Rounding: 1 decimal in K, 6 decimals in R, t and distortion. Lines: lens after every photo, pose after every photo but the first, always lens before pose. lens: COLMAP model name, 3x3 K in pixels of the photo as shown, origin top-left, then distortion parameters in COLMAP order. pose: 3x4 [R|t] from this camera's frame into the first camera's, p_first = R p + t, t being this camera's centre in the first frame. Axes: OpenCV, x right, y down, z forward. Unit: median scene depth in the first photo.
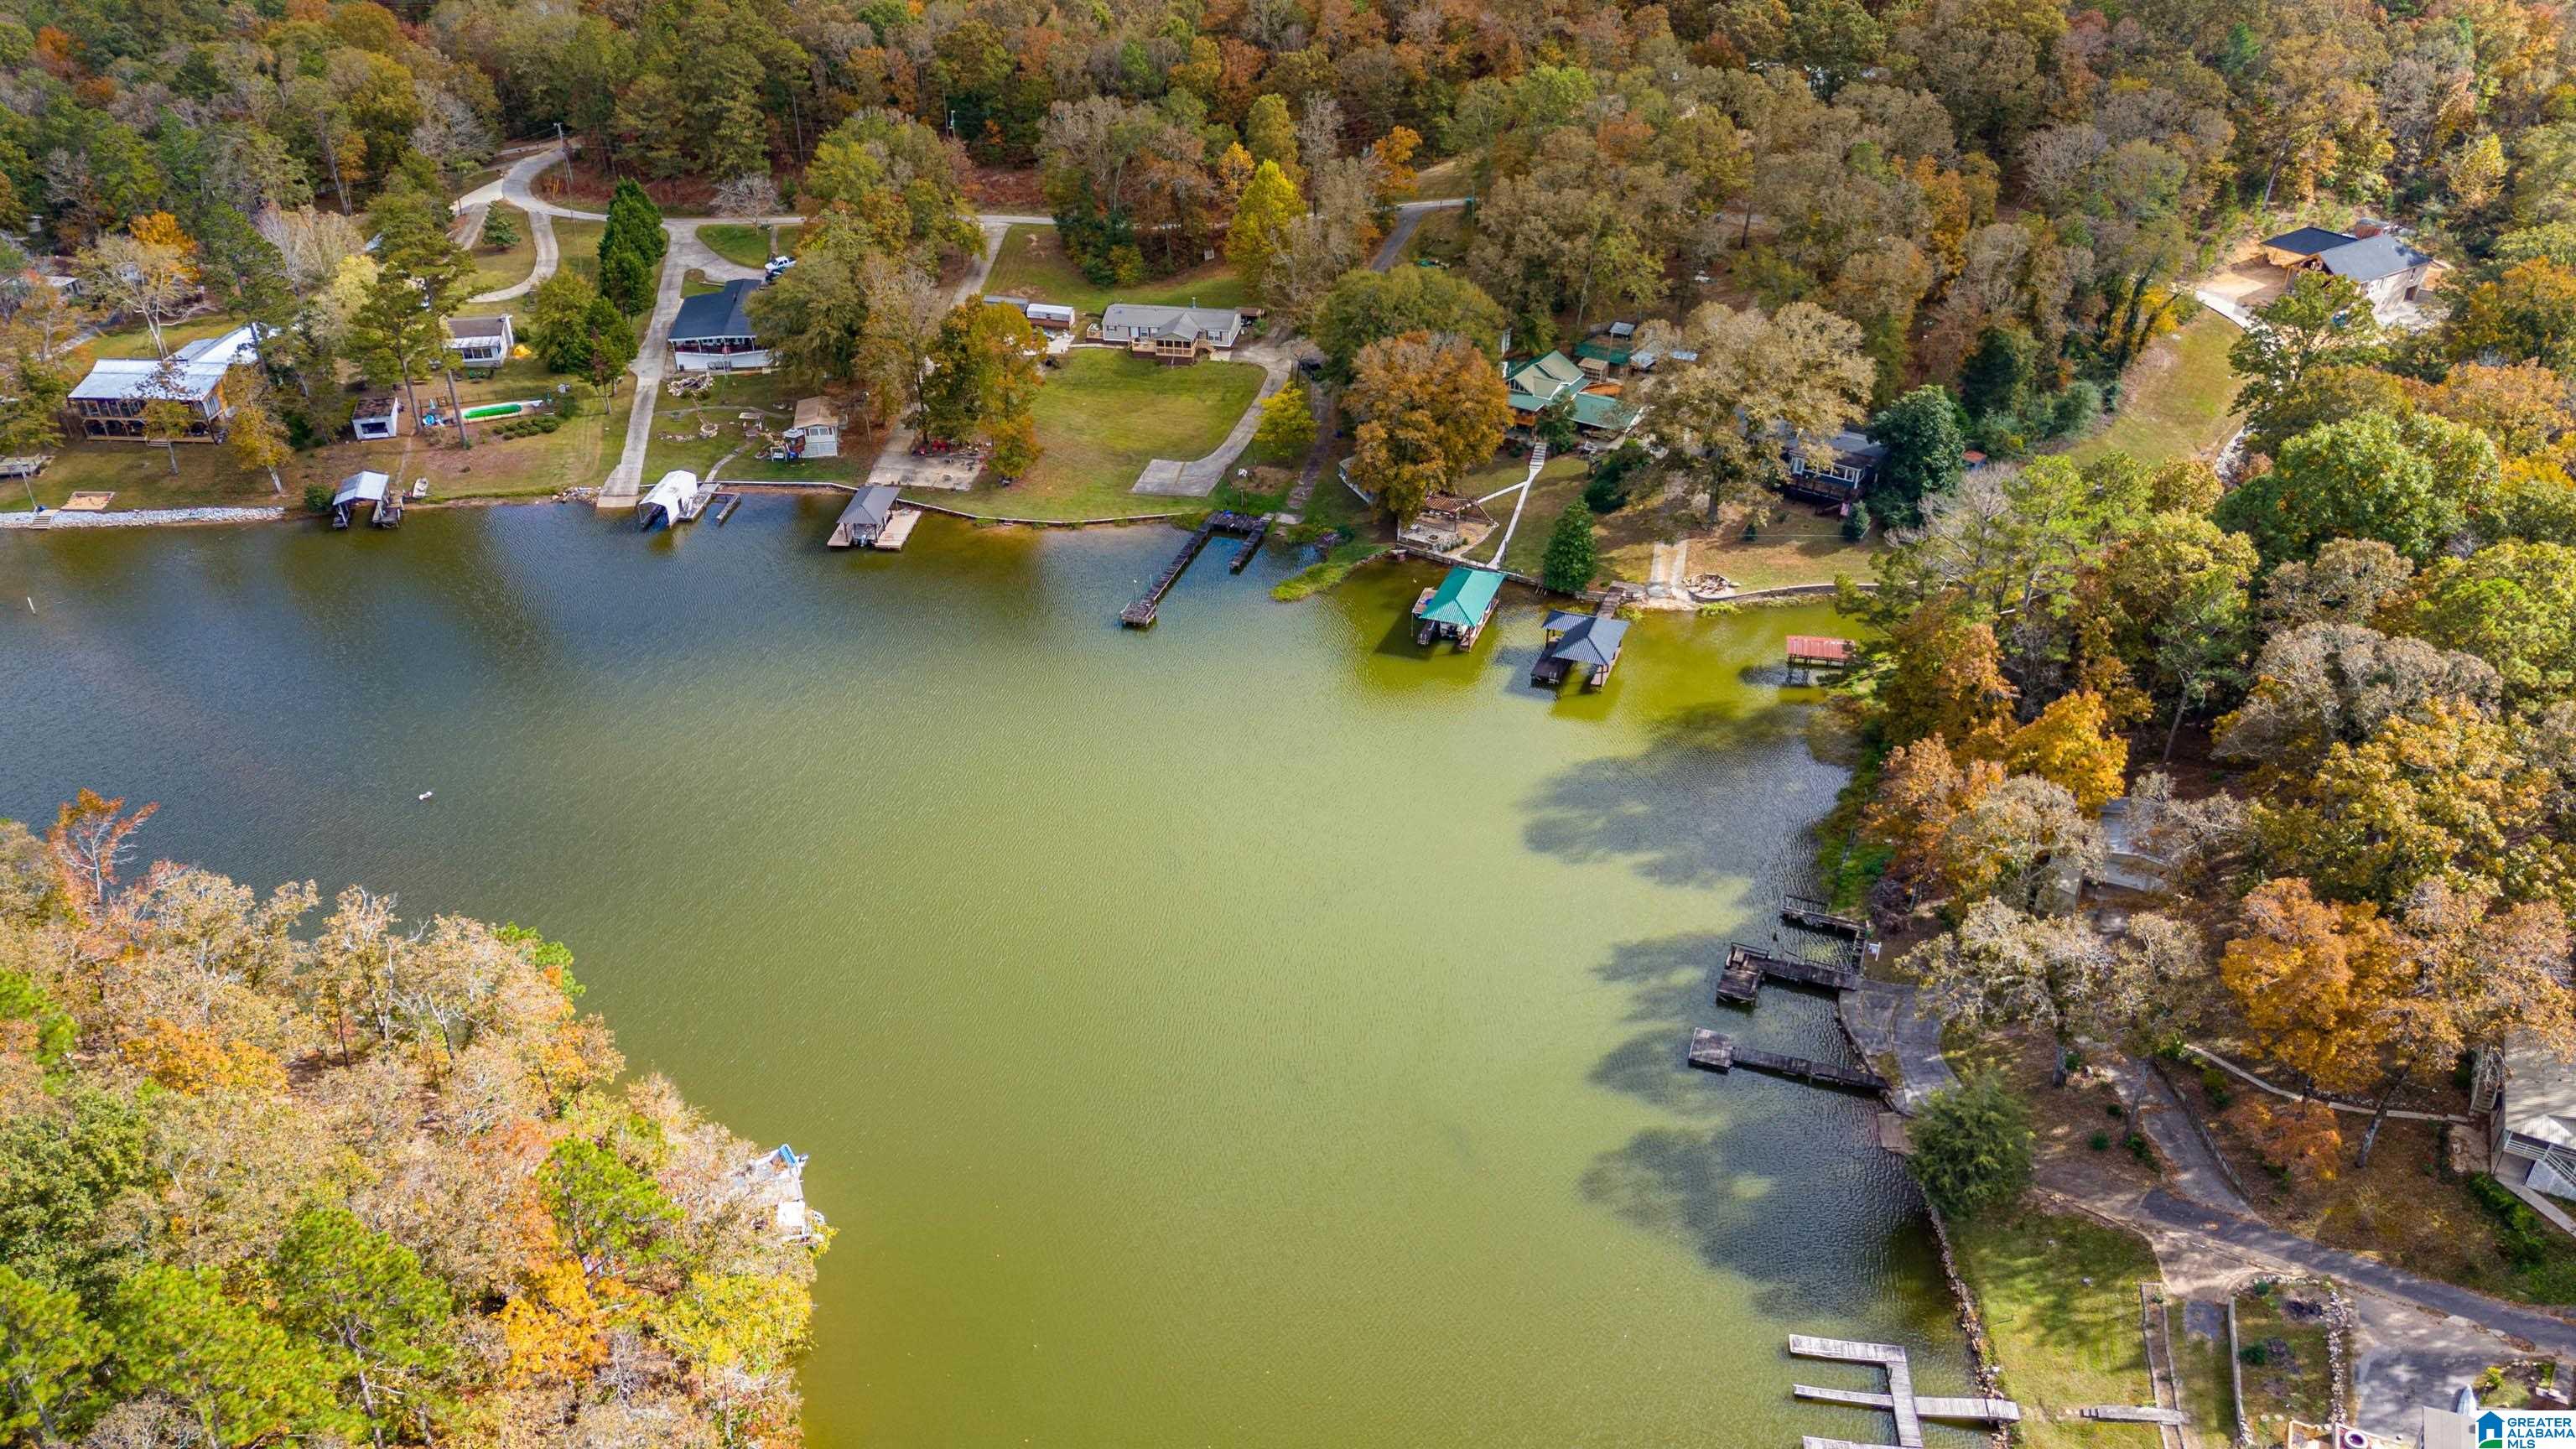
lens RADIAL K [[1897.2, 0, 1322.9], [0, 1897.2, 724.1], [0, 0, 1]] dist [0.110935, -0.185249]
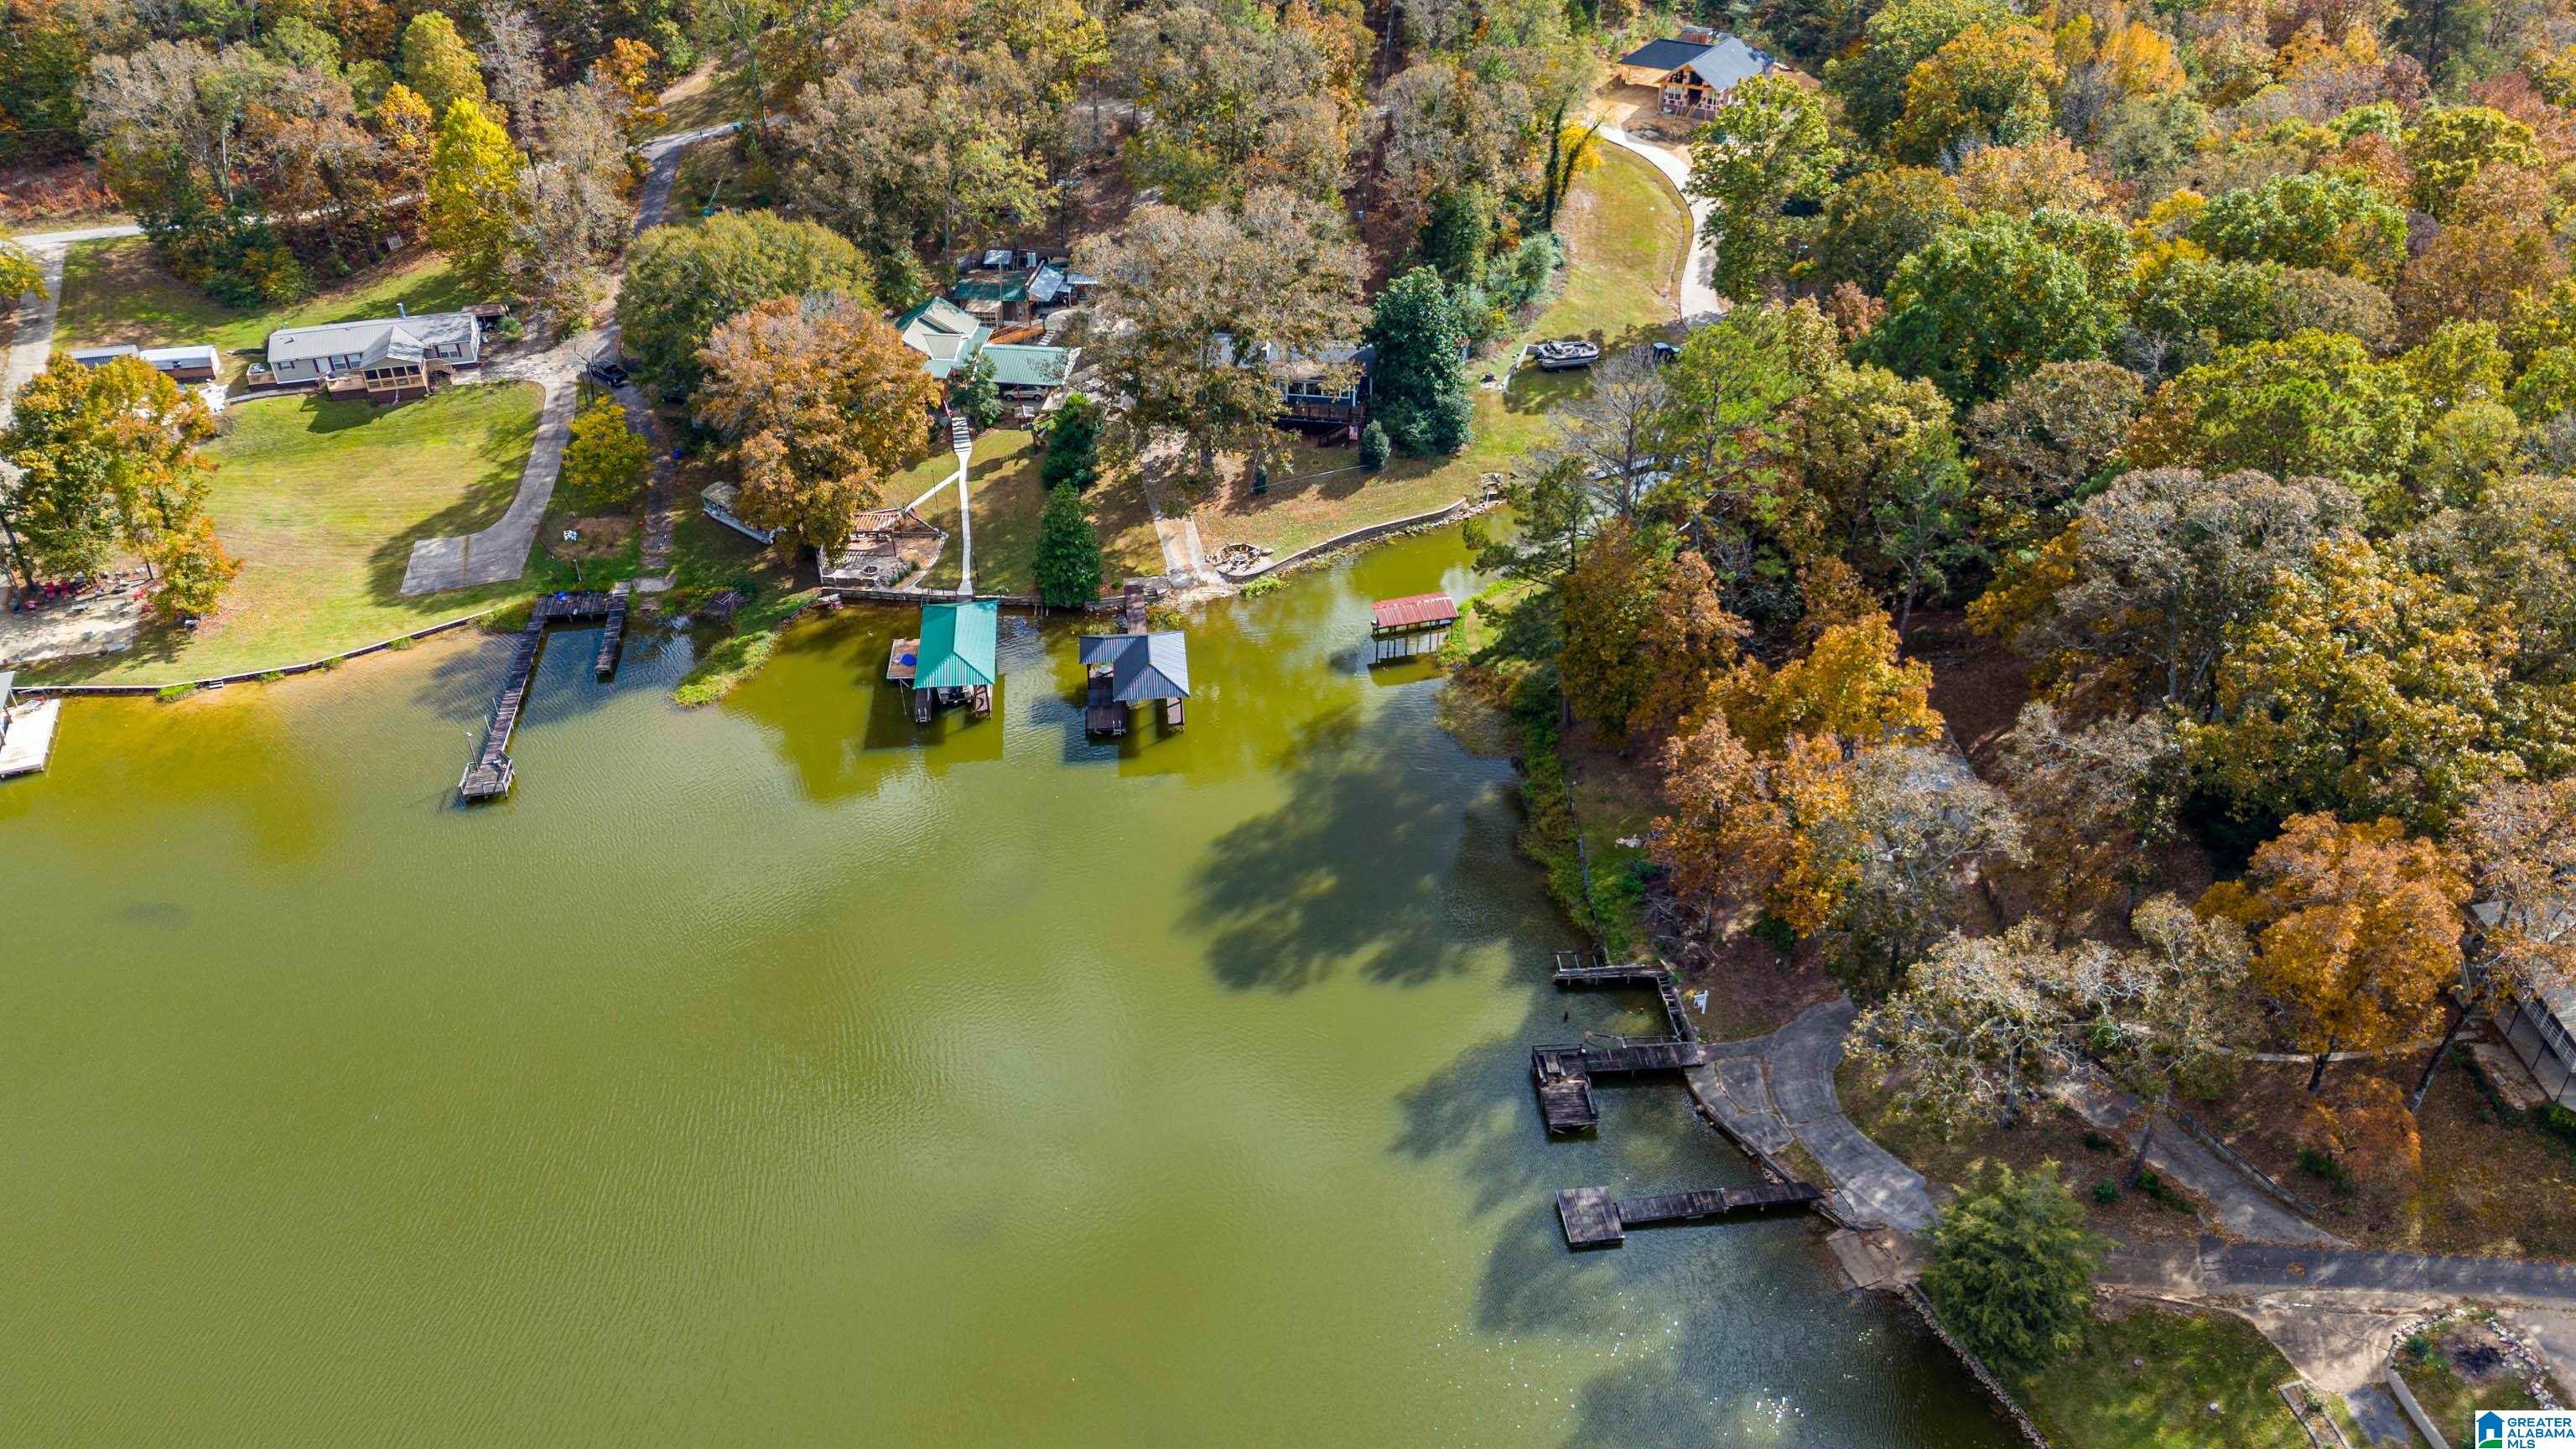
lens RADIAL K [[1849.7, 0, 1279.8], [0, 1849.7, 727.0], [0, 0, 1]] dist [0.077914, -0.071486]
pose [[0.900935, -0.245426, 0.357886, -0.070390], [0.229381, 0.969409, 0.087350, -0.063345], [-0.368376, 0.003396, 0.929671, 0.256102]]
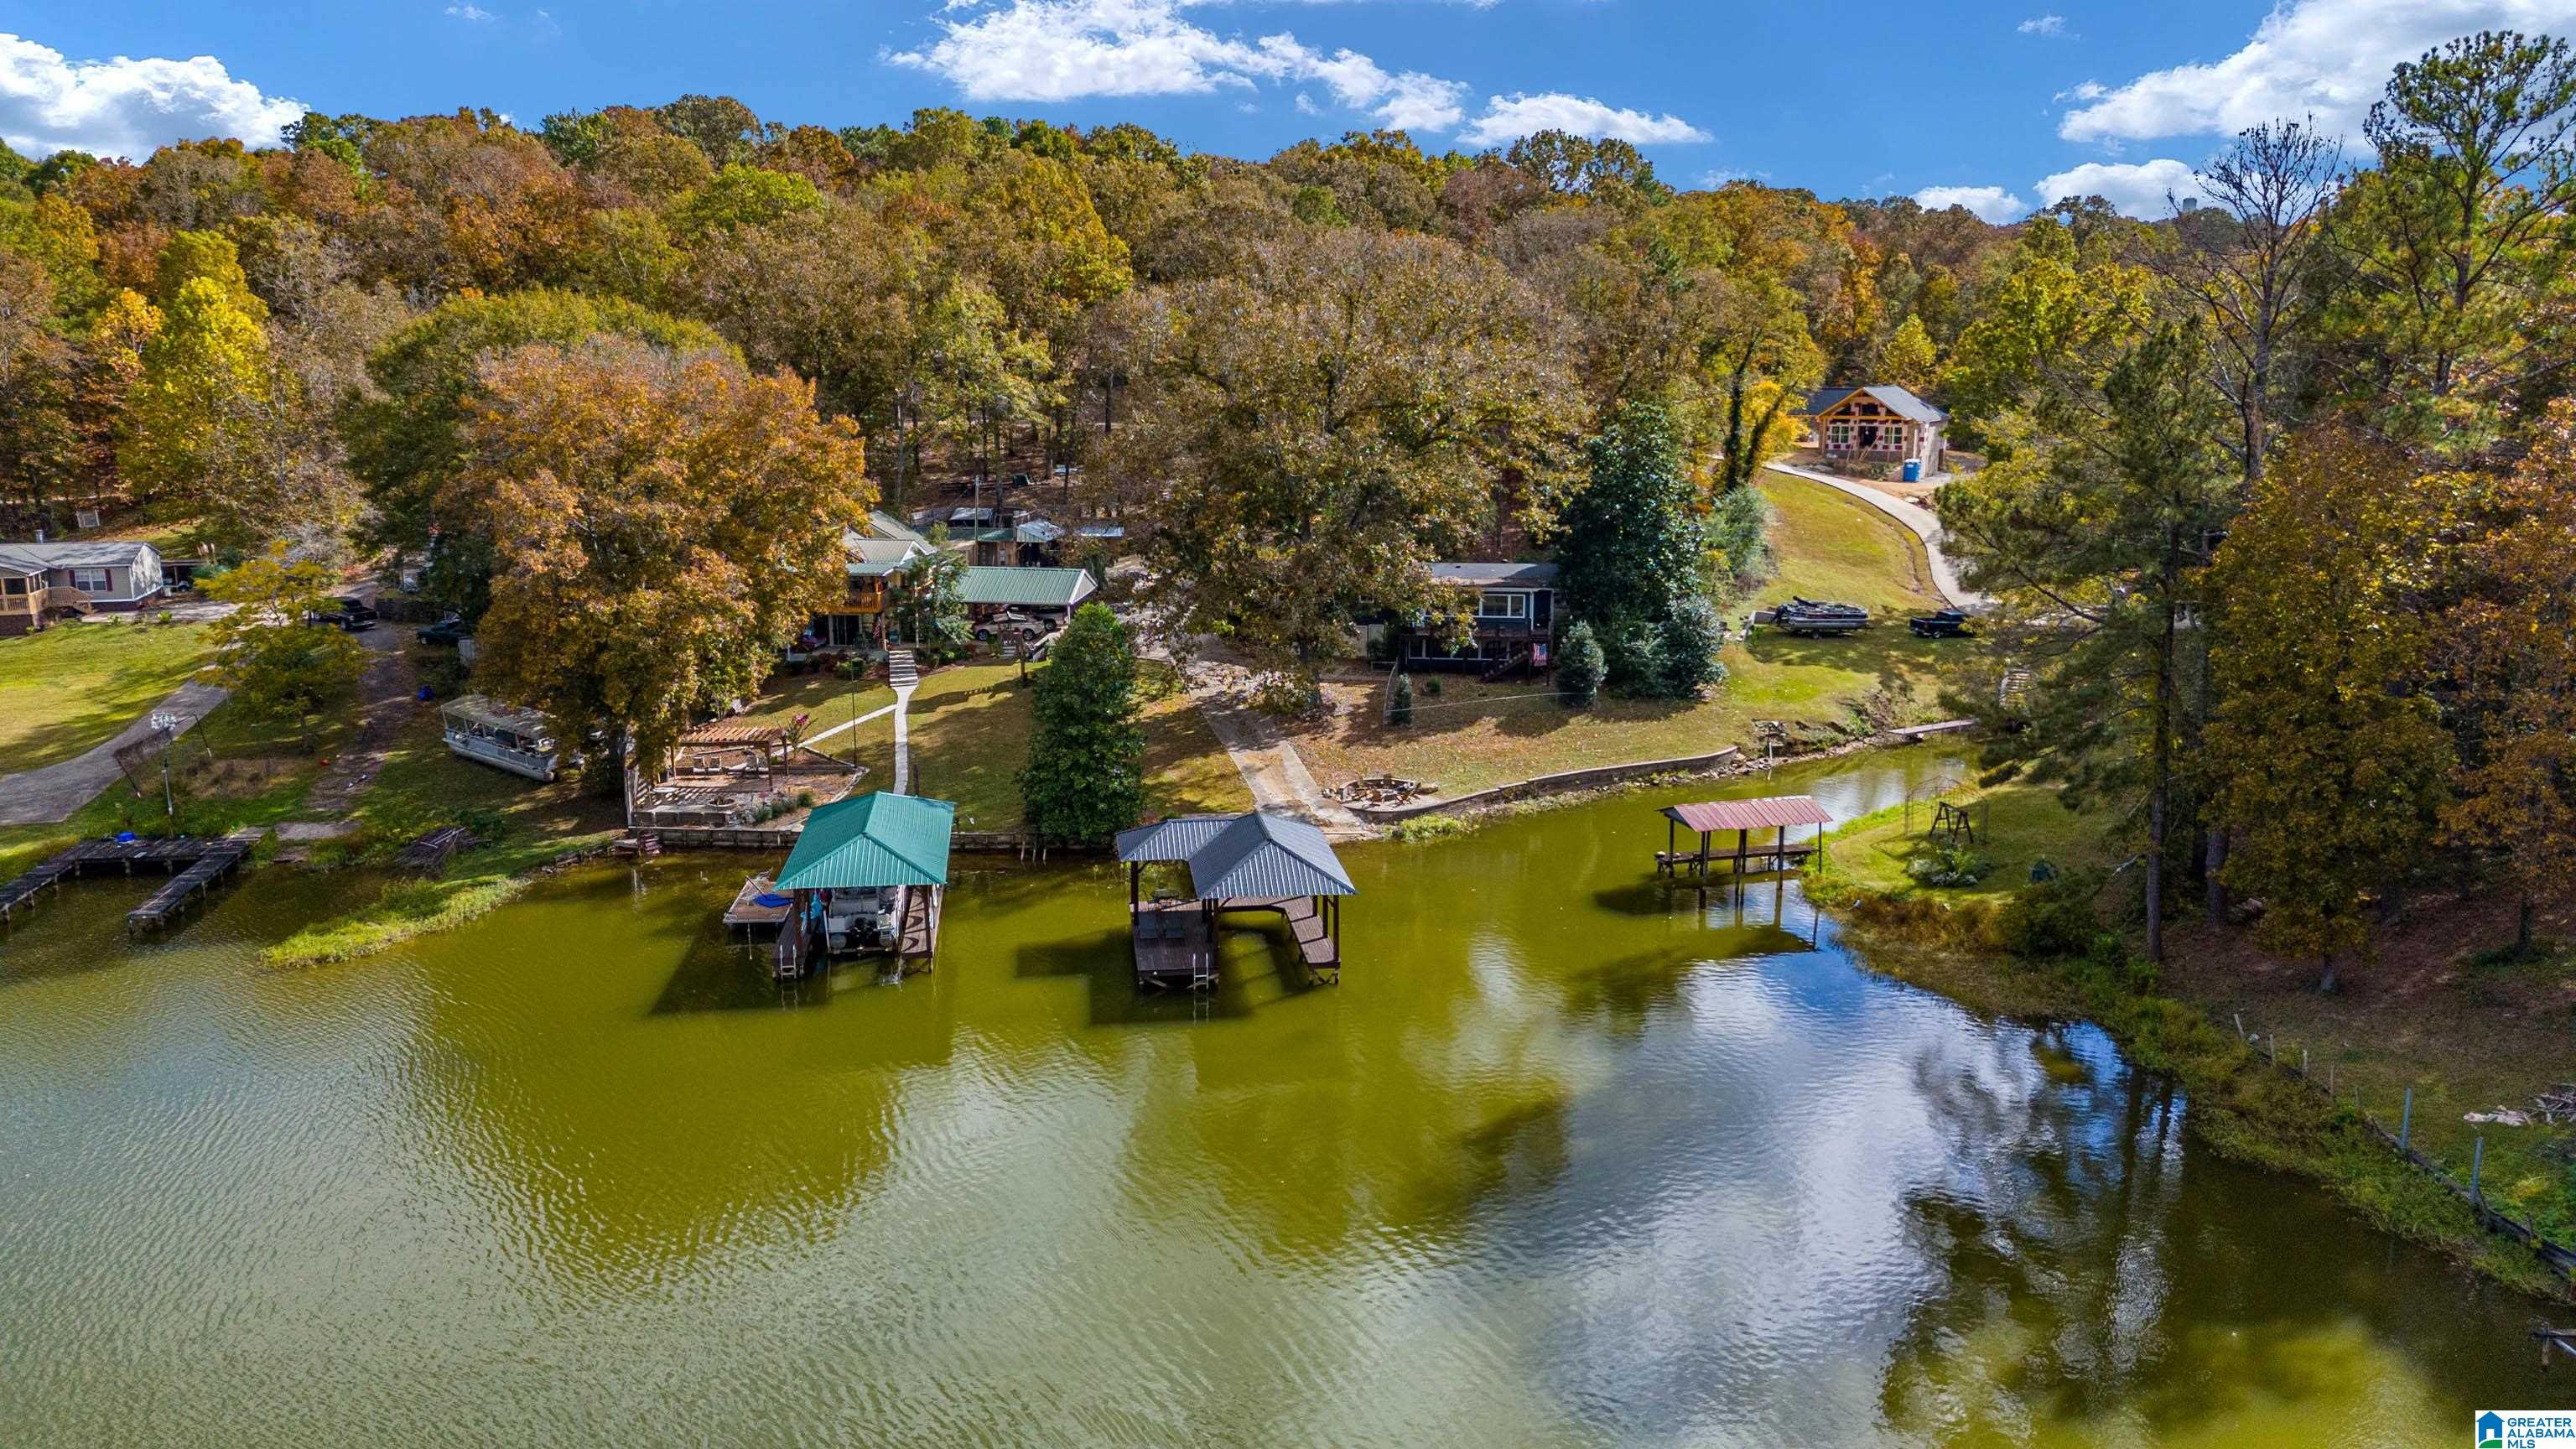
lens RADIAL K [[1849.7, 0, 1279.8], [0, 1849.7, 727.0], [0, 0, 1]] dist [0.077914, -0.071486]
pose [[0.885645, -0.082964, 0.456892, -0.016728], [0.243691, 0.920576, -0.305213, 0.037598], [-0.395282, 0.381651, 0.835521, 0.590732]]
